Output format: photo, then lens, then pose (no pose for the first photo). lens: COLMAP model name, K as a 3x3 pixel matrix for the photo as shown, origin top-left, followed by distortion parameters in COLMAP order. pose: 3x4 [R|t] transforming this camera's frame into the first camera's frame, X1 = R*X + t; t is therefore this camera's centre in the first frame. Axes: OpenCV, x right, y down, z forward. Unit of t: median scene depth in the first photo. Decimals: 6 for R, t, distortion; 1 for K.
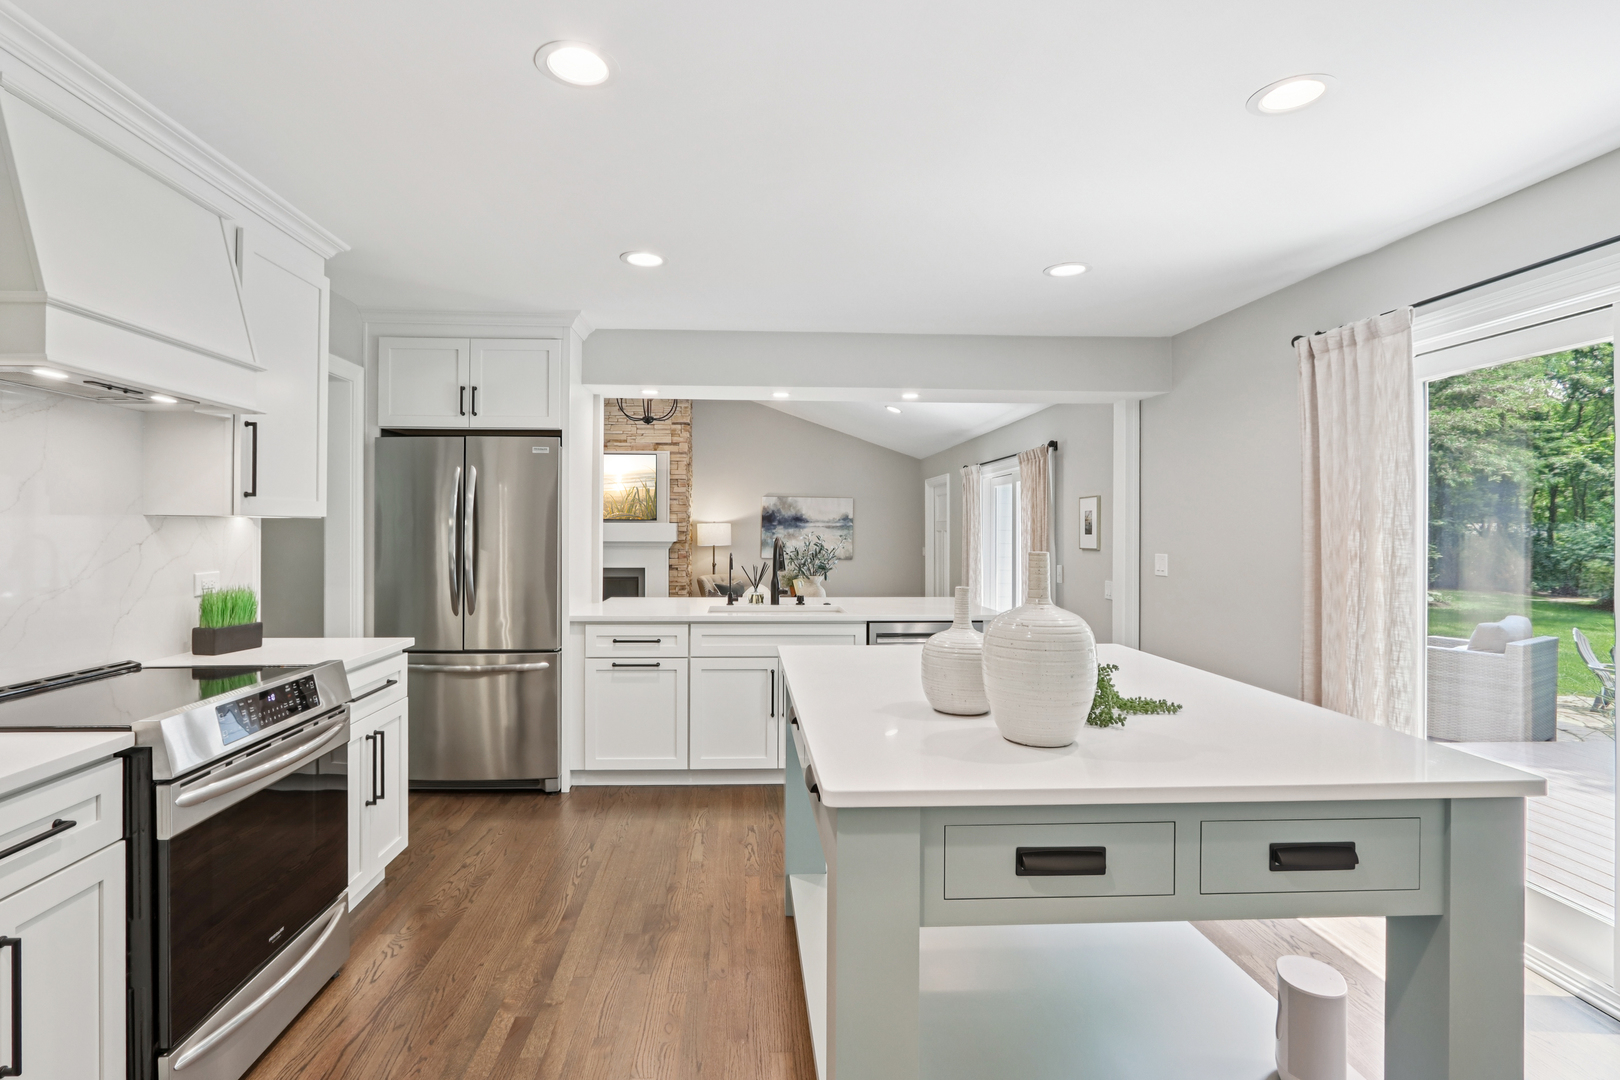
lens RADIAL K [[770.8, 0, 765.8], [0, 770.8, 524.2], [0, 0, 1]] dist [-0.022406, 0.006655]
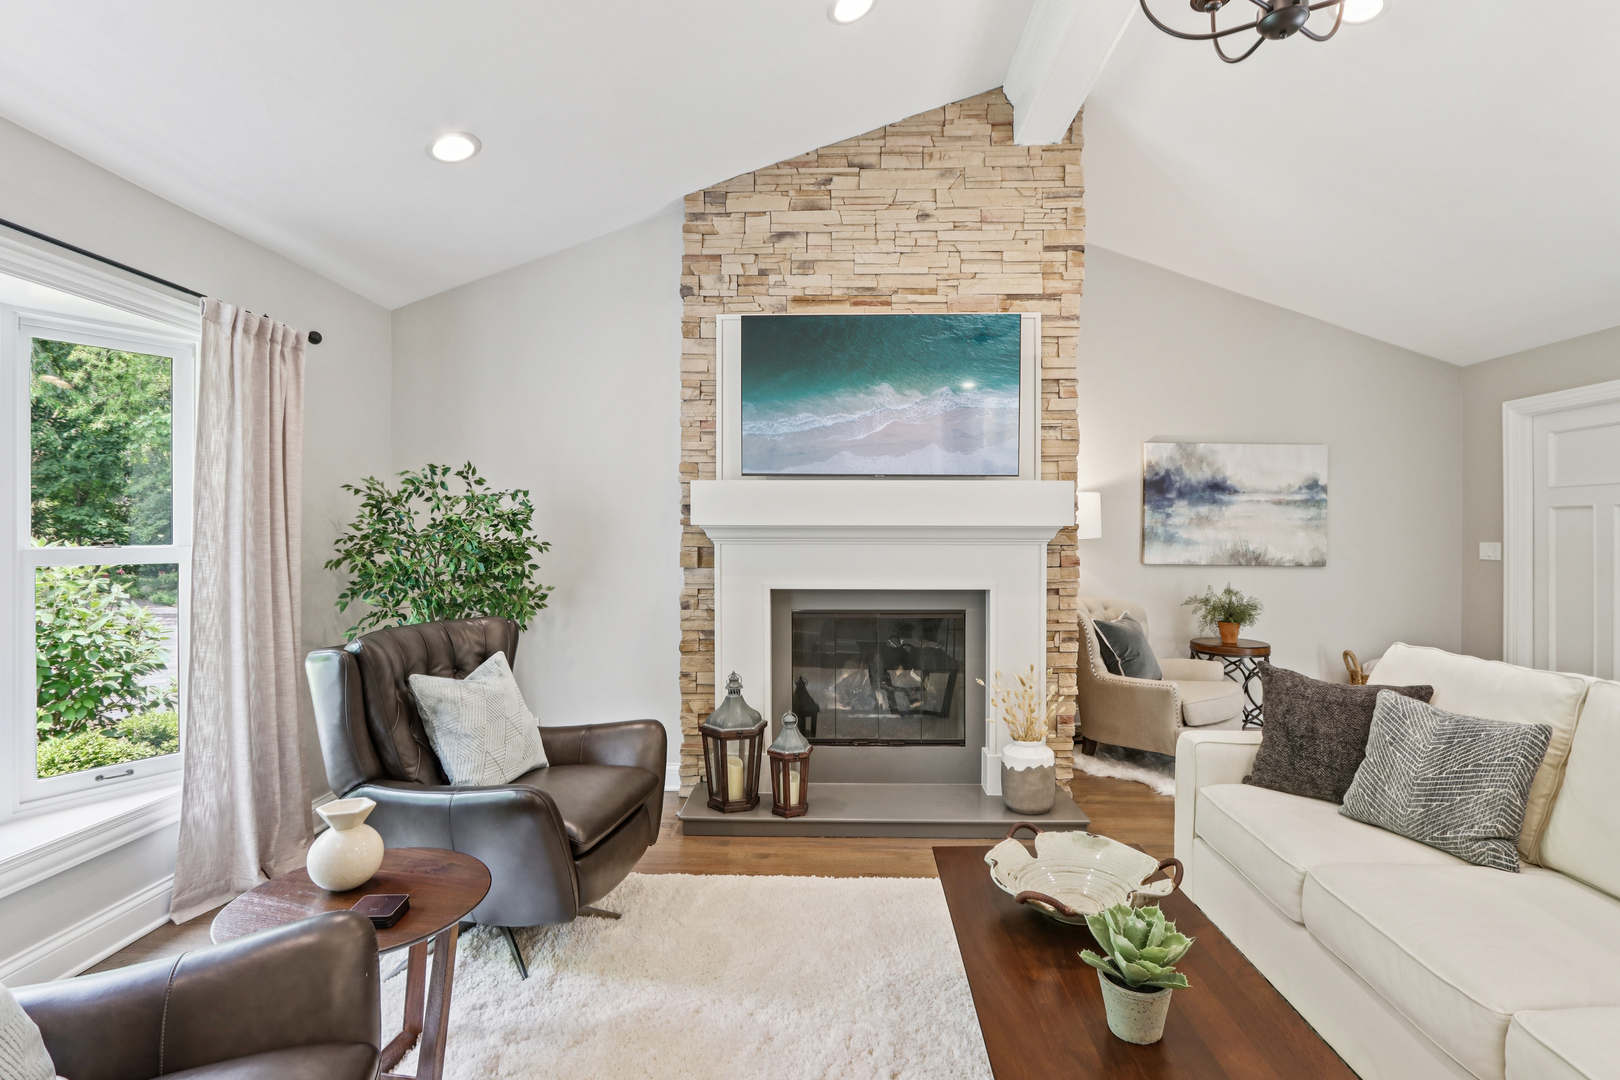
lens RADIAL K [[770.8, 0, 803.5], [0, 770.8, 537.5], [0, 0, 1]] dist [-0.022406, 0.006655]
pose [[0.997591, -0.003524, -0.069285, -0.191810], [0.004391, 0.999914, 0.012372, 0.018882], [0.069235, -0.012646, 0.997520, 0.485626]]
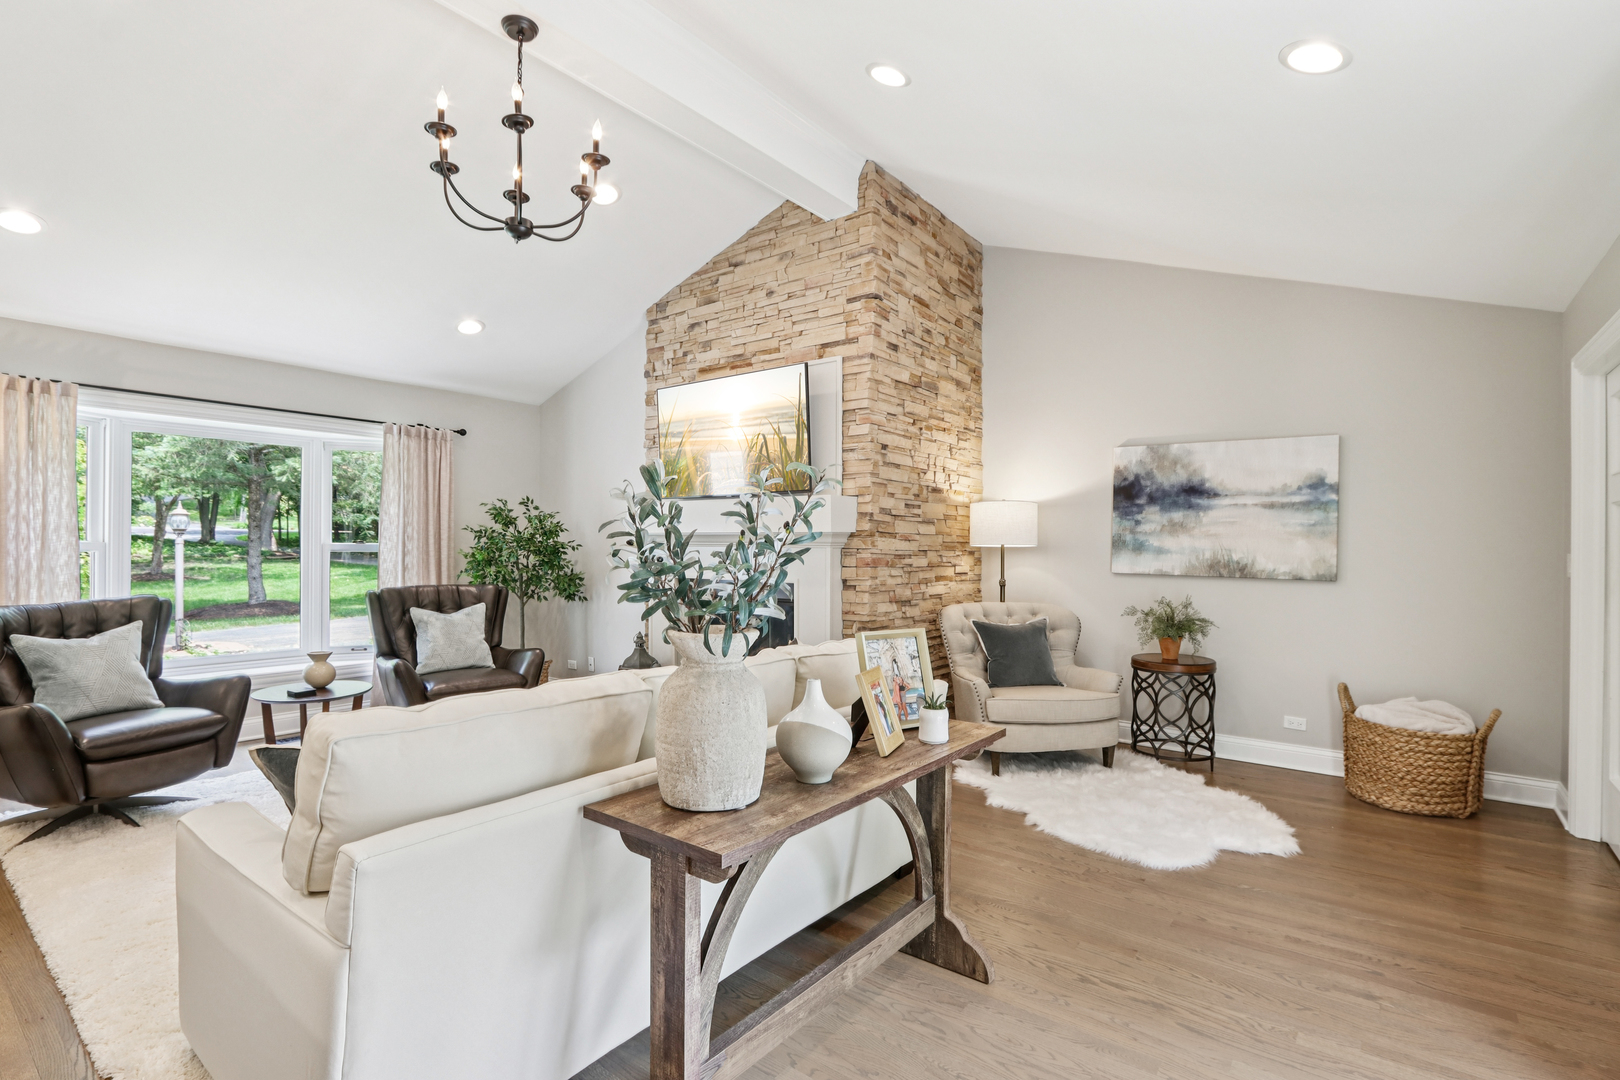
lens RADIAL K [[770.8, 0, 819.3], [0, 770.8, 552.6], [0, 0, 1]] dist [-0.022406, 0.006655]
pose [[0.770411, 0.005569, -0.637524, 0.160759], [0.001041, 0.999950, 0.009993, 0.025479], [0.637547, -0.008362, 0.770366, 0.508951]]
